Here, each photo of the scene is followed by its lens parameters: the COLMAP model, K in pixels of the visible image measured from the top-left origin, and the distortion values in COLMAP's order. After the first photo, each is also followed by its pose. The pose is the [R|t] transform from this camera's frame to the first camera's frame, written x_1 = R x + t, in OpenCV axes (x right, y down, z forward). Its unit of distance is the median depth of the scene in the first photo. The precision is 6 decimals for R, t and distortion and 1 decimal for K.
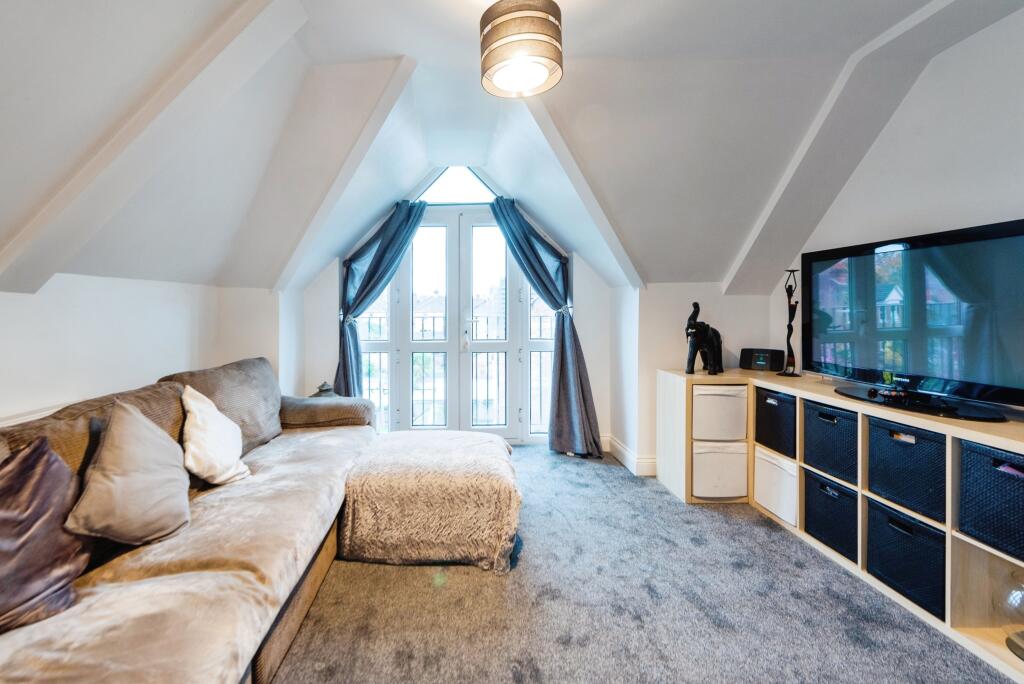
lens RADIAL K [[428.0, 0, 463.7], [0, 428.0, 313.5], [0, 0, 1]] dist [0.002807, -0.001279]
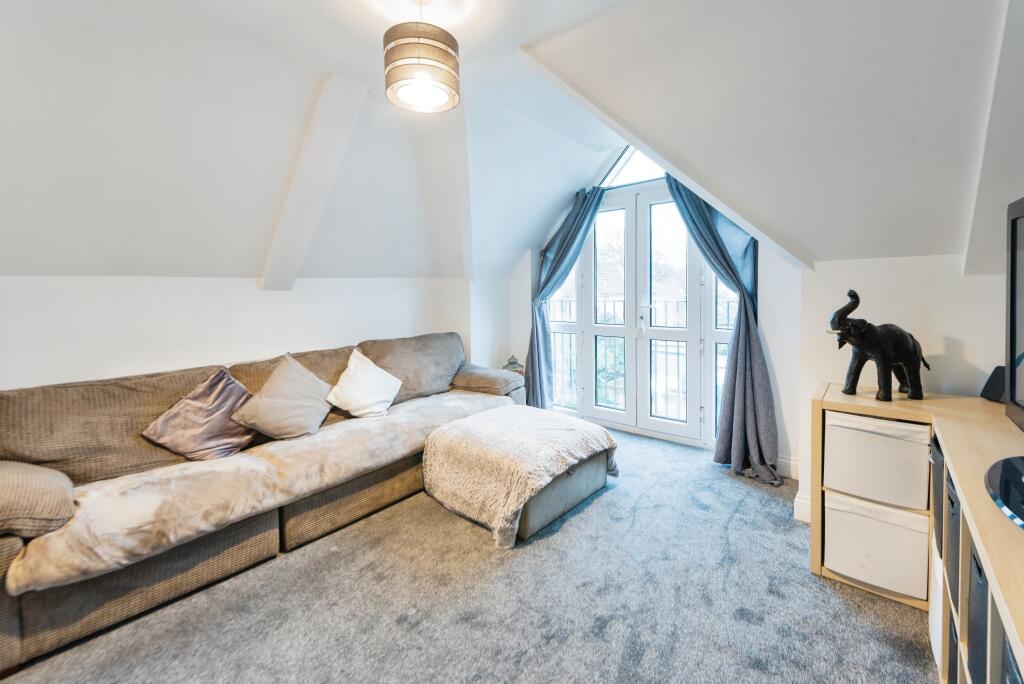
lens RADIAL K [[421.4, 0, 541.3], [0, 421.4, 296.9], [0, 0, 1]] dist [0.000662, -0.000133]
pose [[0.785599, 0.007973, -0.618685, 0.655919], [0.005605, 0.999784, 0.020002, -0.036066], [0.618711, -0.019181, 0.785385, 0.193716]]
